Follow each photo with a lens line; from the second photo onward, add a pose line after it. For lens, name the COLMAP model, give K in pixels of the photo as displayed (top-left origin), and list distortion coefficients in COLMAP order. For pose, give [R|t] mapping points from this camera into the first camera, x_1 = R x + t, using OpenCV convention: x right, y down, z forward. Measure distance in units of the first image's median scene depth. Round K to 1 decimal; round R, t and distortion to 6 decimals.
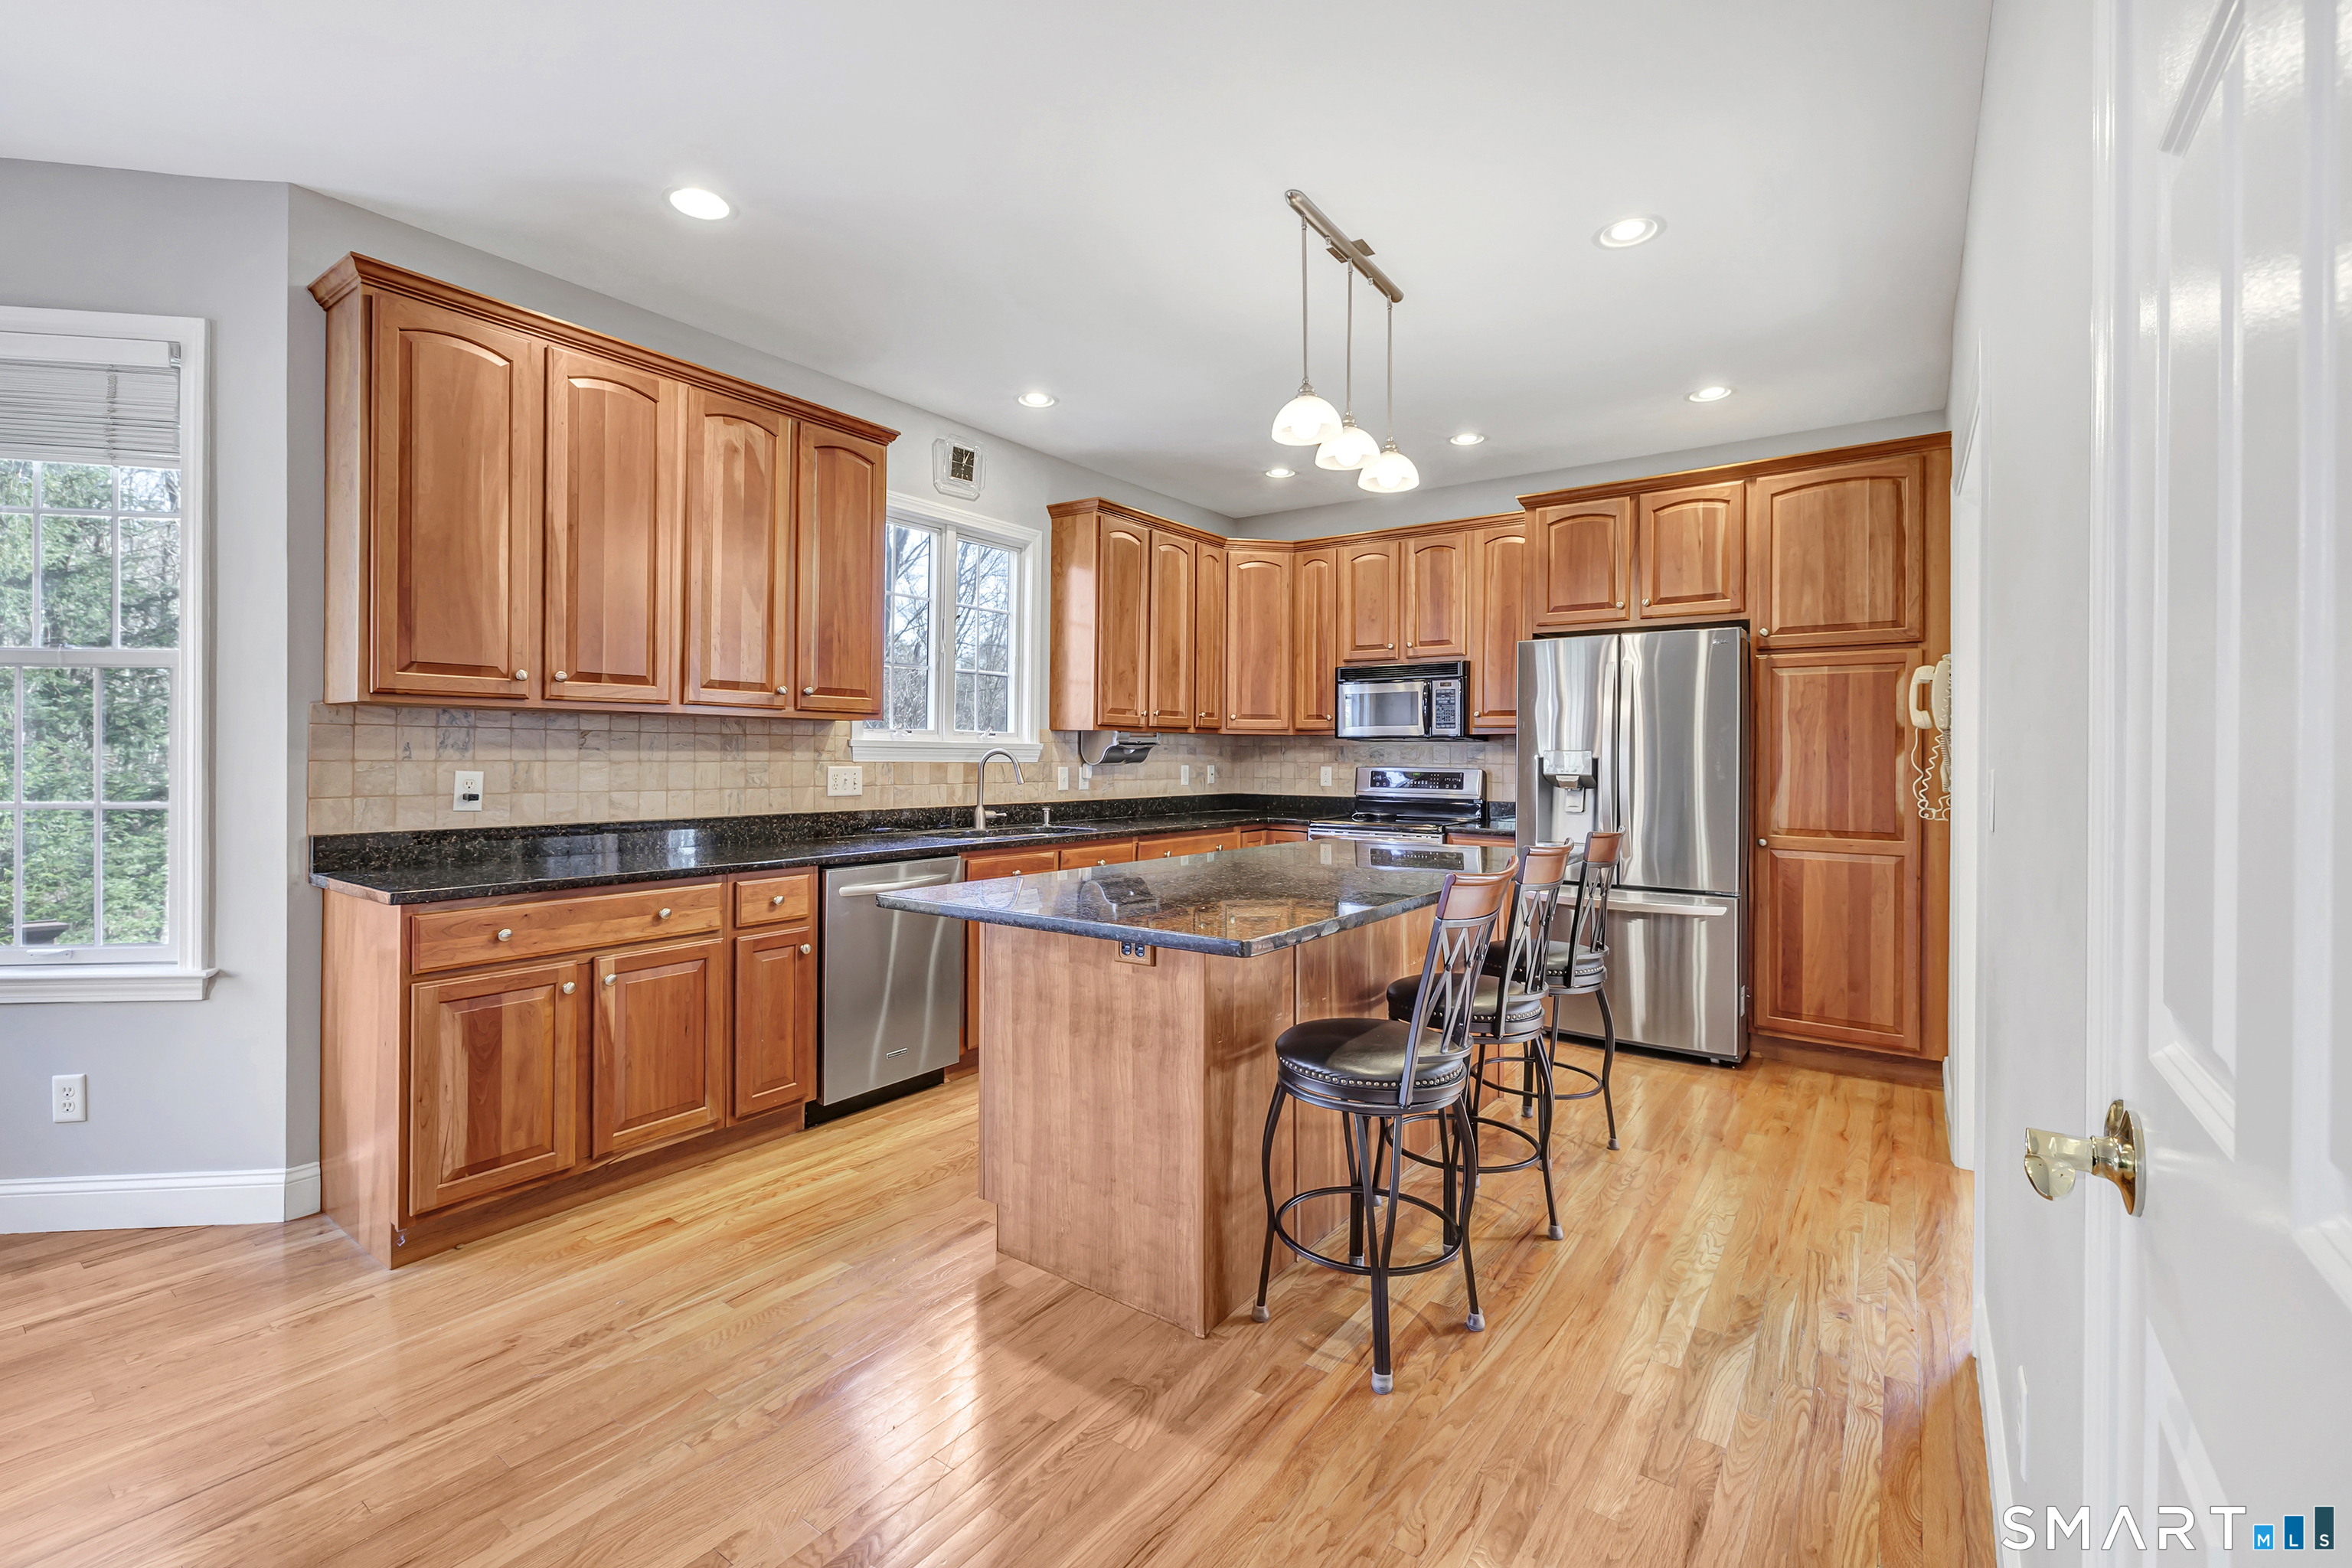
lens RADIAL K [[1041.8, 0, 1183.9], [0, 1041.8, 750.4], [0, 0, 1]] dist [-0.001489, 0.000074]
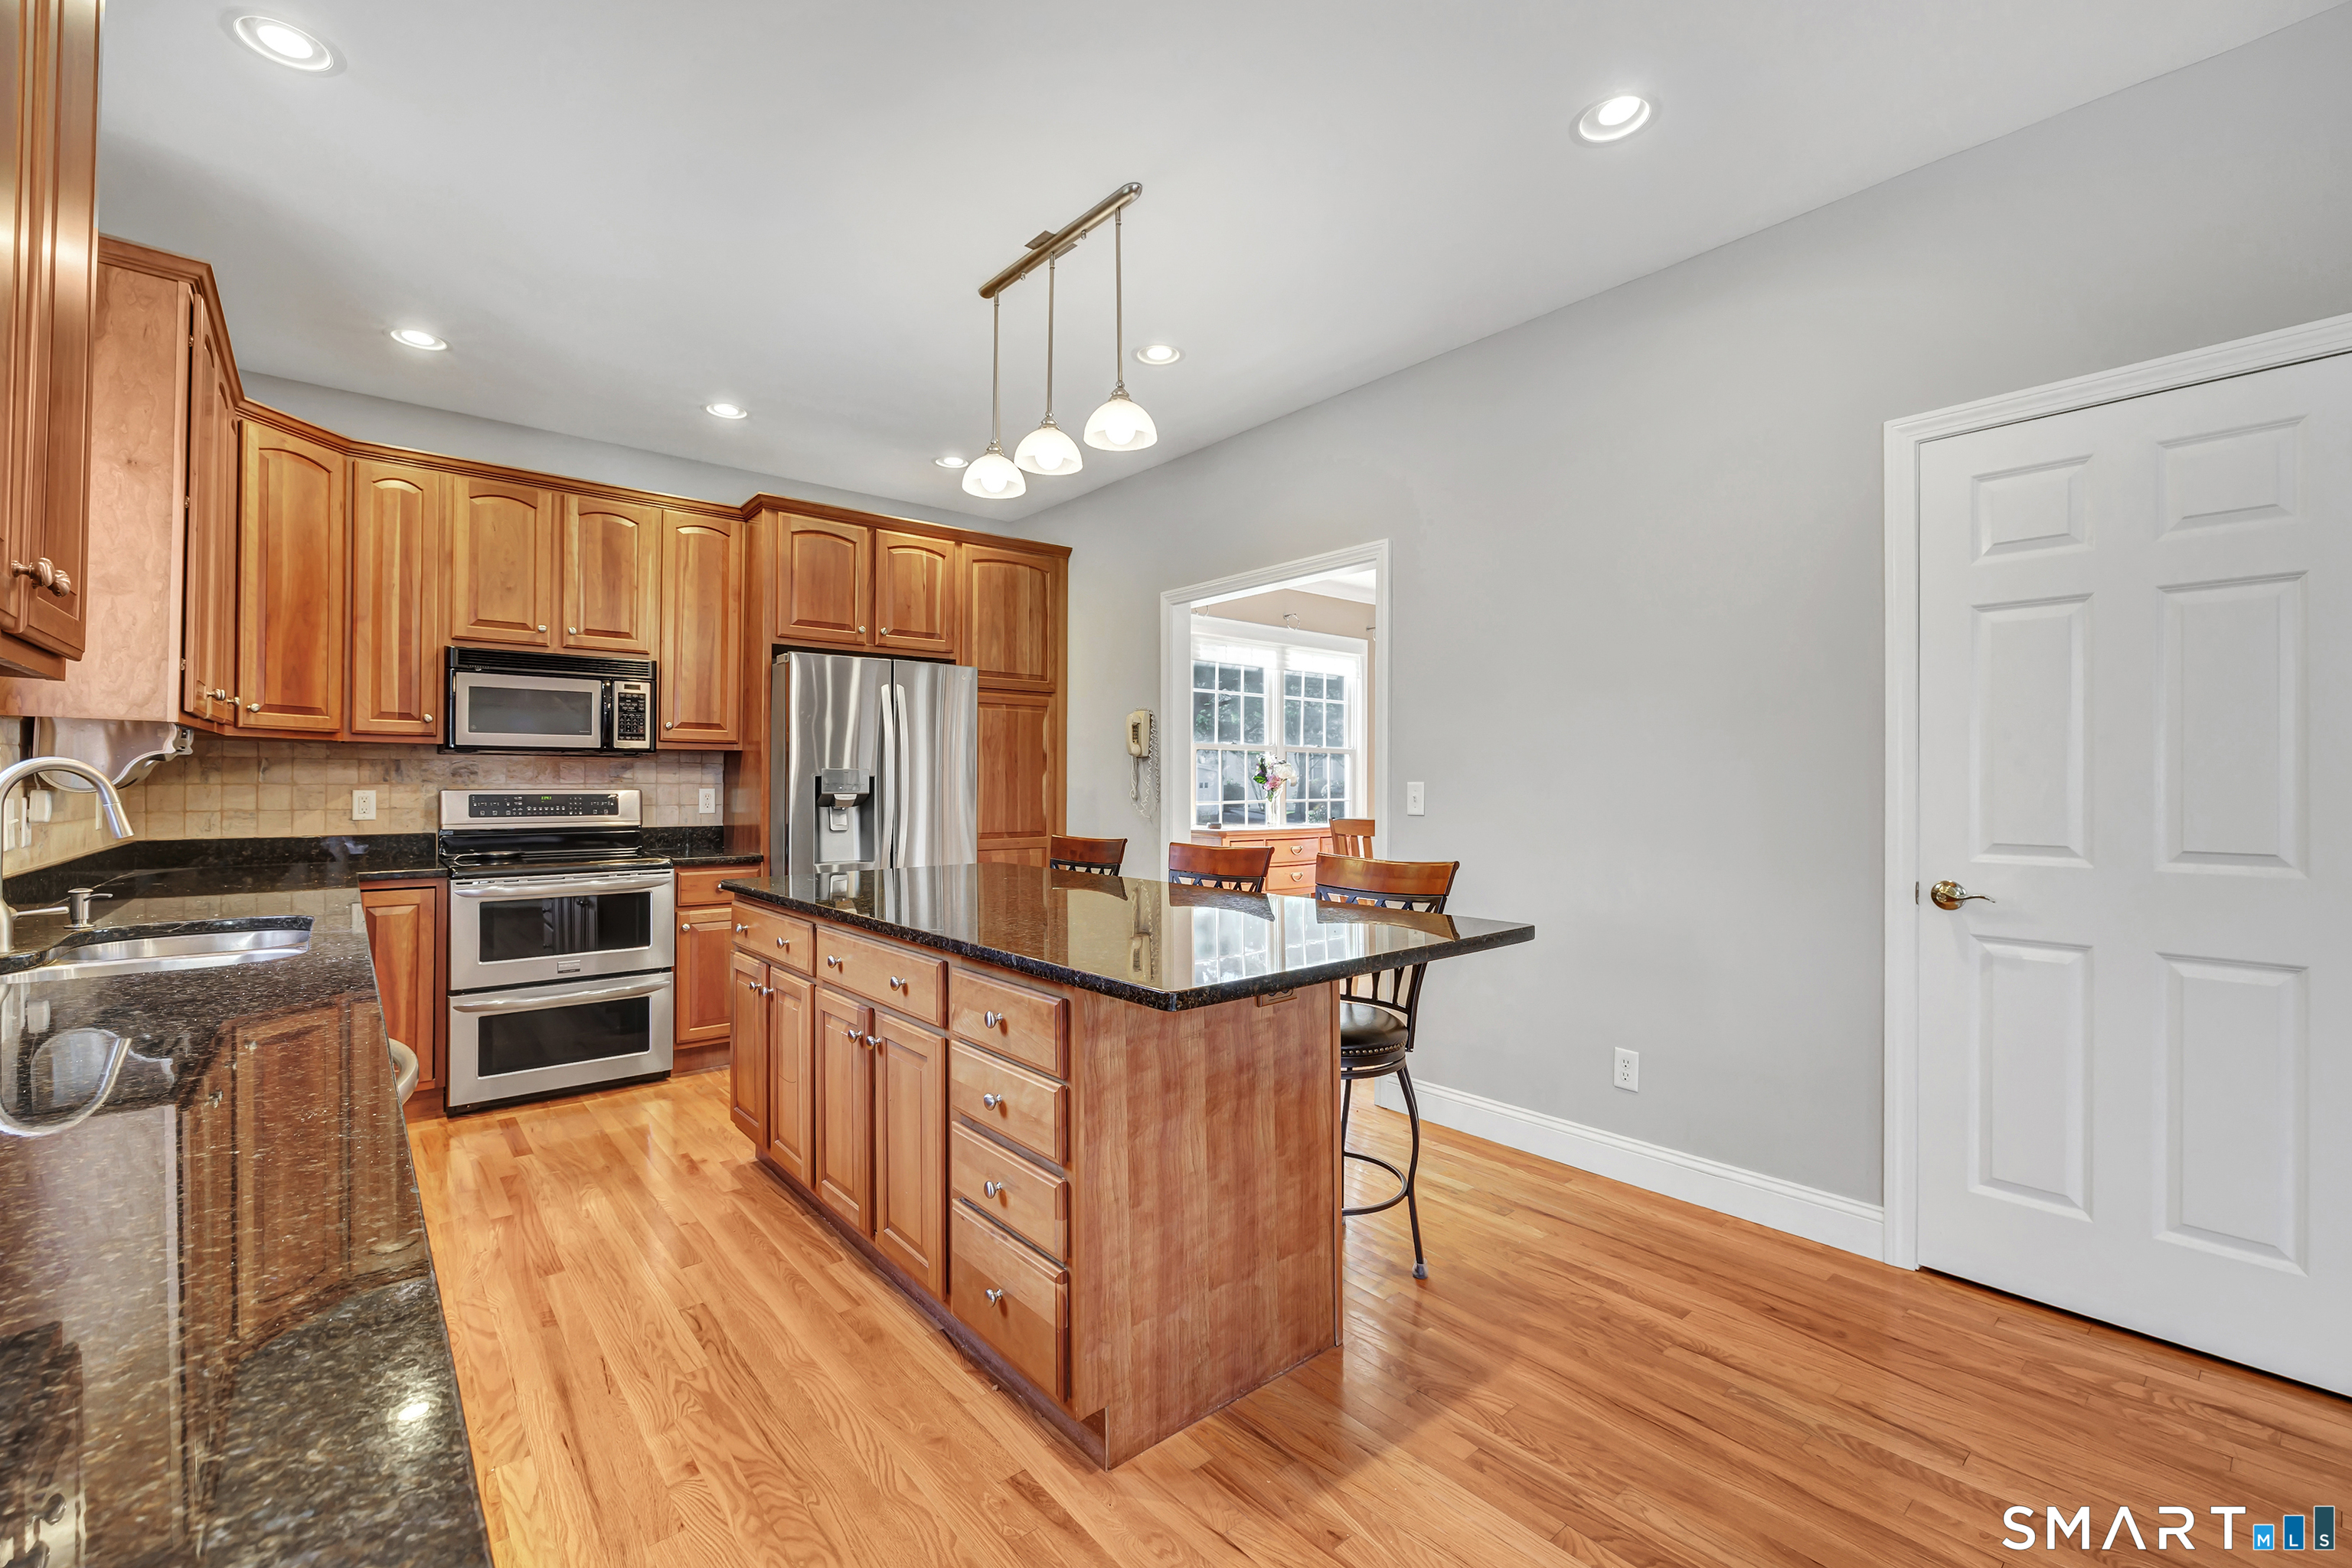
lens RADIAL K [[992.8, 0, 1181.1], [0, 992.8, 780.4], [0, 0, 1]] dist [-0.000758, -0.000240]
pose [[0.221947, -0.005598, 0.975043, -0.629301], [-0.006124, 0.999956, 0.007135, 0.002700], [-0.975039, -0.007555, 0.221903, 0.611853]]
